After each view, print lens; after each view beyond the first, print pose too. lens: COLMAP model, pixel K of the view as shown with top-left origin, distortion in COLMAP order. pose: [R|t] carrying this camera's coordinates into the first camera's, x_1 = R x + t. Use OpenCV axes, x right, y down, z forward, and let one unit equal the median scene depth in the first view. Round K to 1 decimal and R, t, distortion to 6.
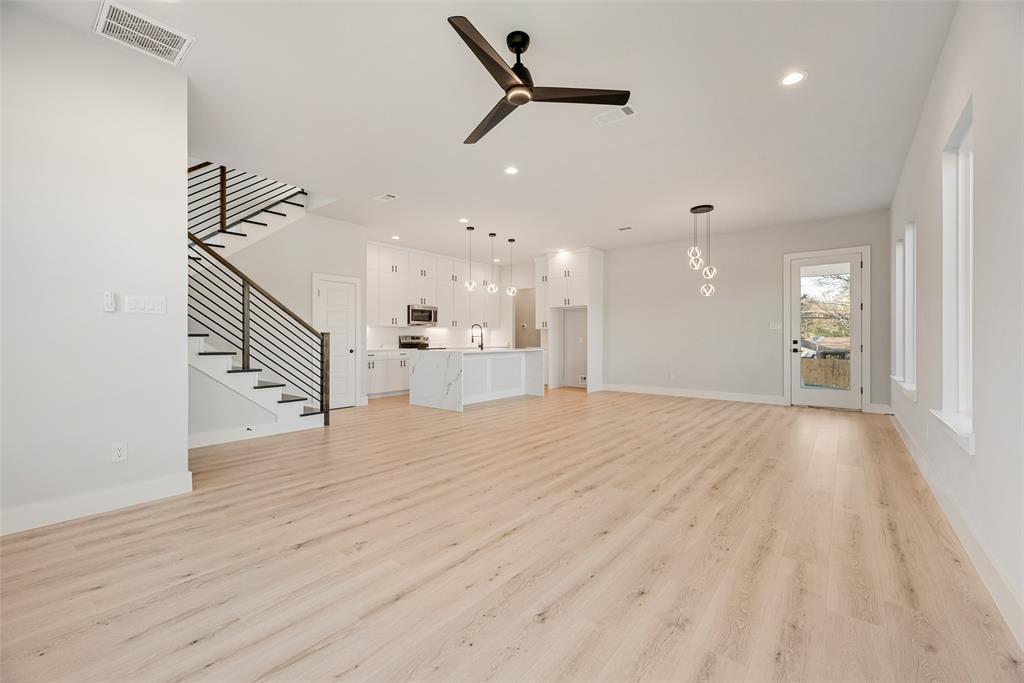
lens RADIAL K [[423.3, 0, 512.0], [0, 423.3, 341.5], [0, 0, 1]] dist [0.009685, -0.000035]
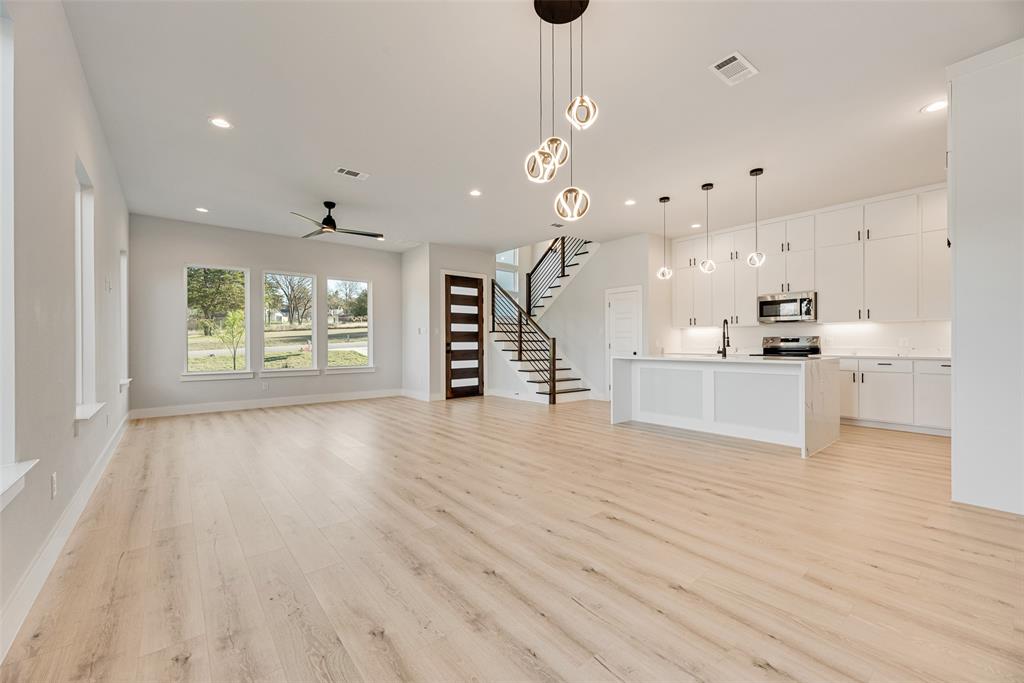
lens RADIAL K [[414.4, 0, 514.5], [0, 414.4, 353.9], [0, 0, 1]] dist [0.011229, 0.000067]
pose [[-0.198389, 0.027420, -0.979740, 0.715478], [-0.000081, 0.999608, 0.027992, -0.005609], [0.980123, 0.005633, -0.198309, 0.890615]]
